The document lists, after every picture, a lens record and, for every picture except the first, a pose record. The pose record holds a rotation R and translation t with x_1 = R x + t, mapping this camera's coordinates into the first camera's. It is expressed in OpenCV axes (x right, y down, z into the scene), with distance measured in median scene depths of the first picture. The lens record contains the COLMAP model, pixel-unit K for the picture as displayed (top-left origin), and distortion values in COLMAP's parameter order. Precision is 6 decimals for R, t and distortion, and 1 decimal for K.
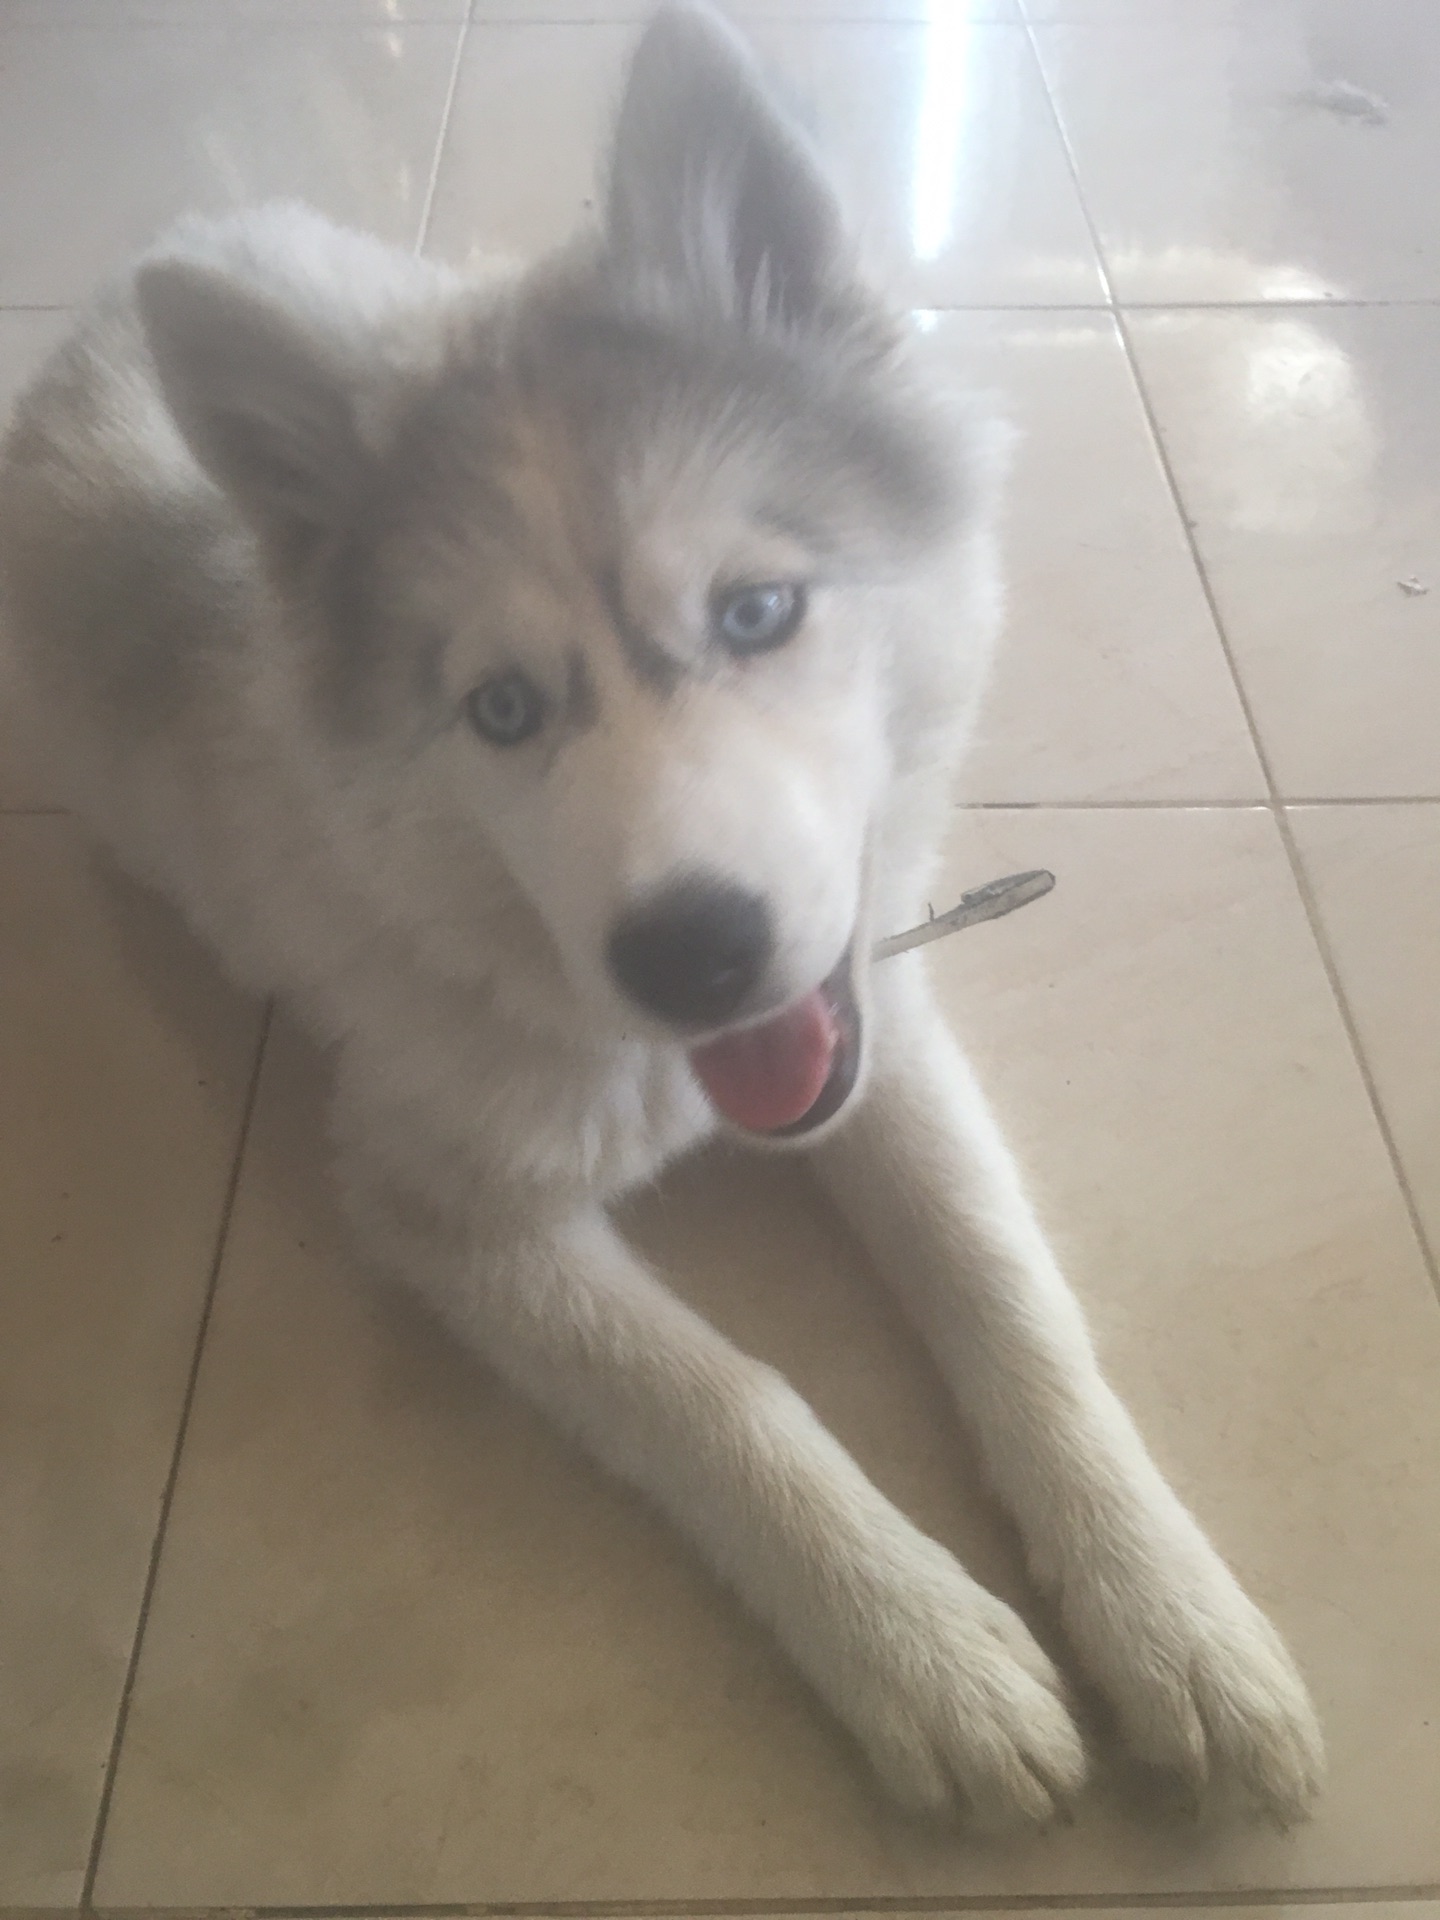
lens RADIAL K [[1641.3, 0, 708.7], [0, 1641.3, 954.2], [0, 0, 1]] dist [0.046805, -0.019534]
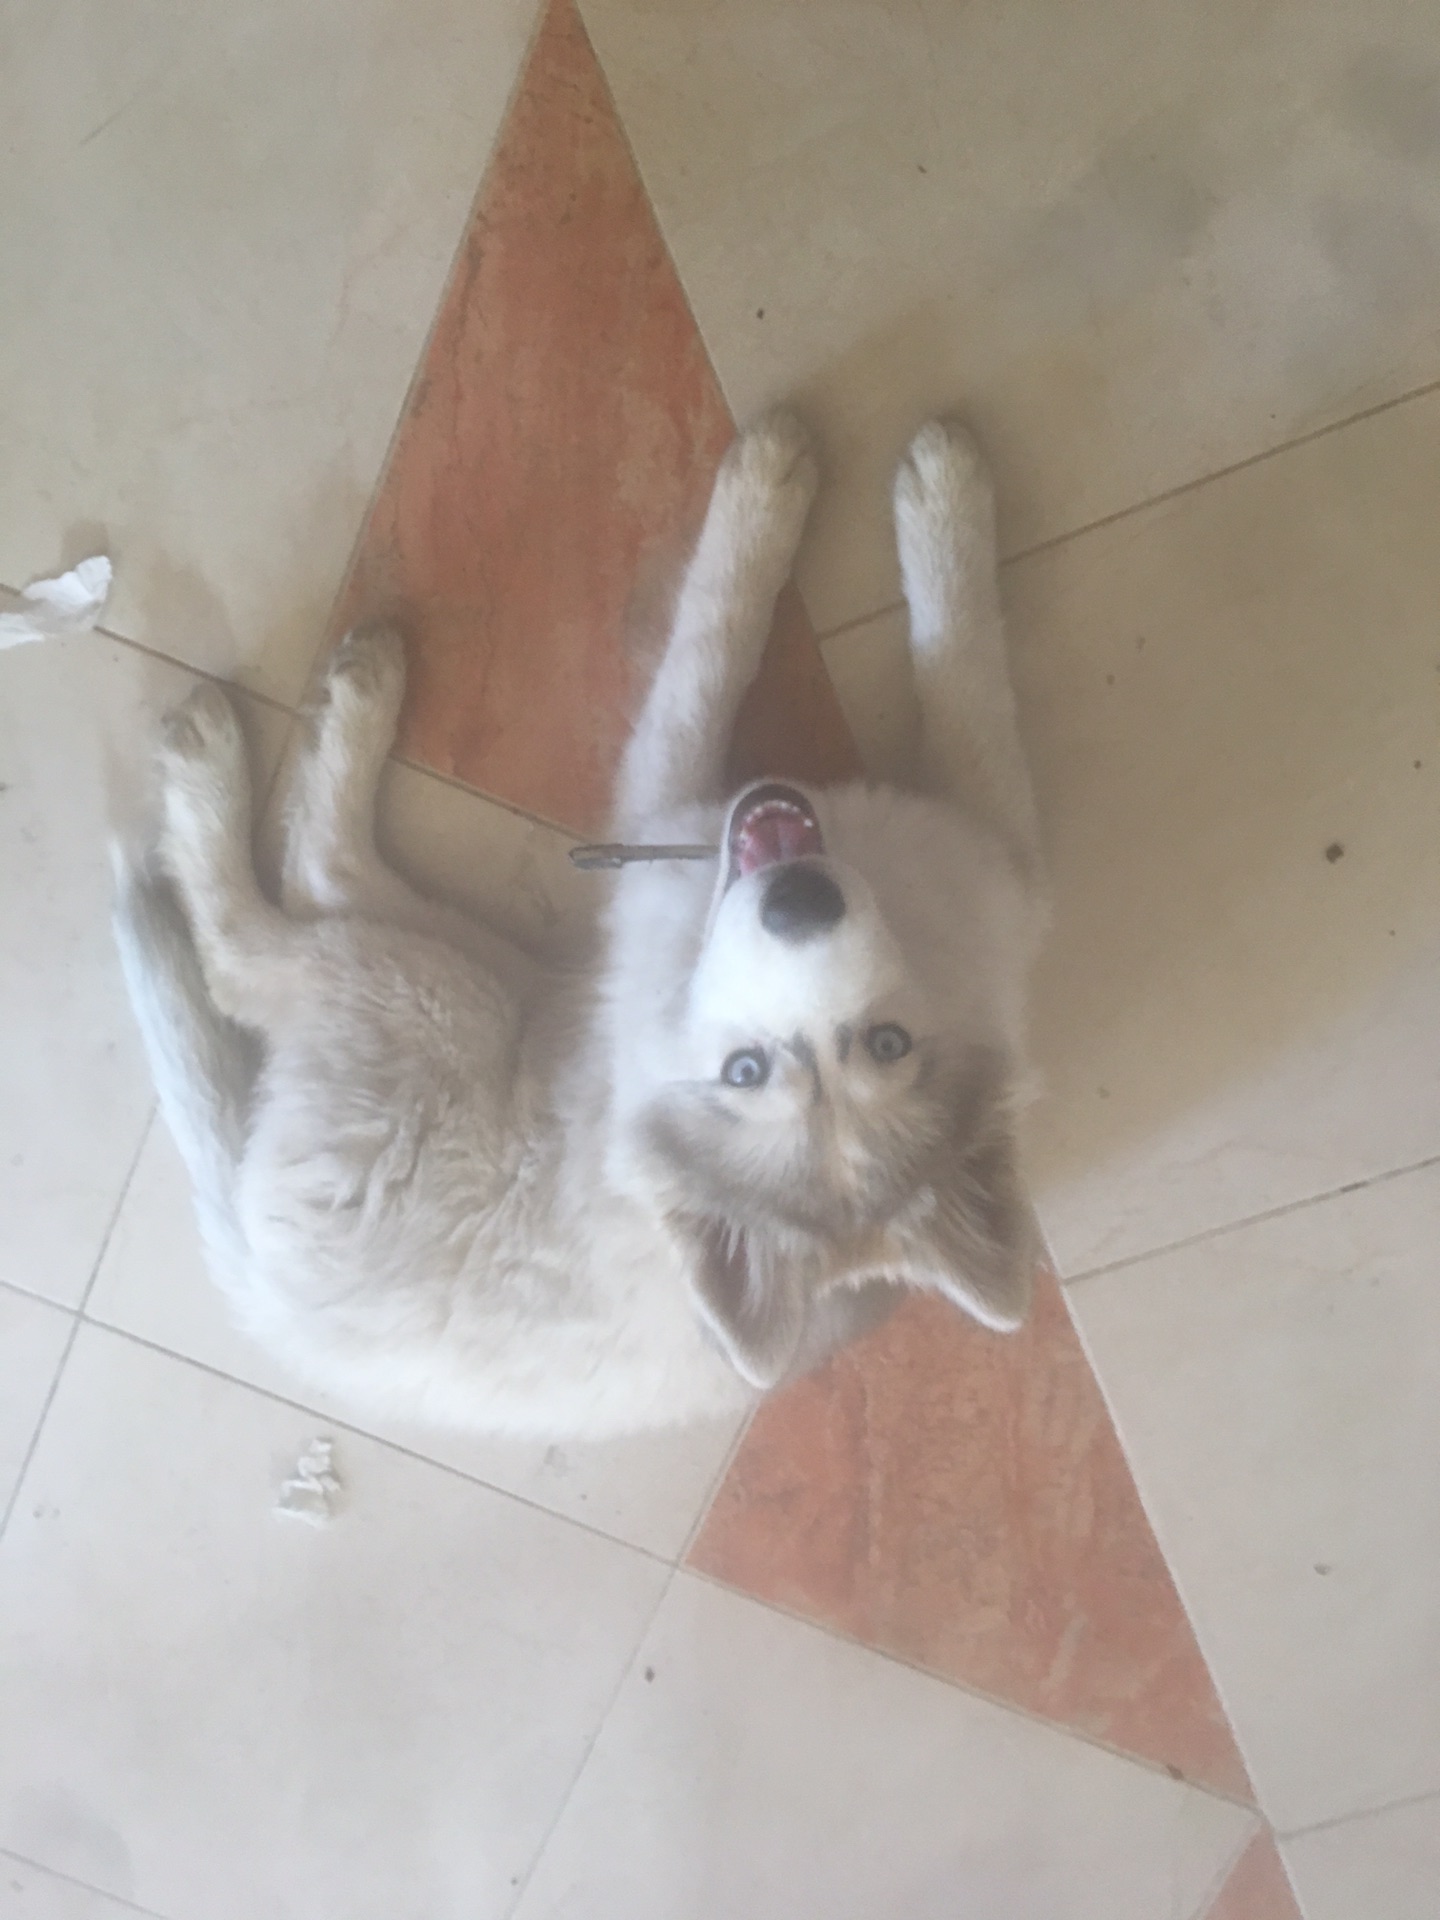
lens RADIAL K [[1641.3, 0, 748.9], [0, 1641.3, 914.0], [0, 0, 1]] dist [0.046805, -0.019534]
pose [[-0.987726, -0.145860, 0.055871, -0.052540], [0.143640, -0.988742, -0.041903, 0.058350], [0.061354, -0.033363, 0.997558, -0.926925]]
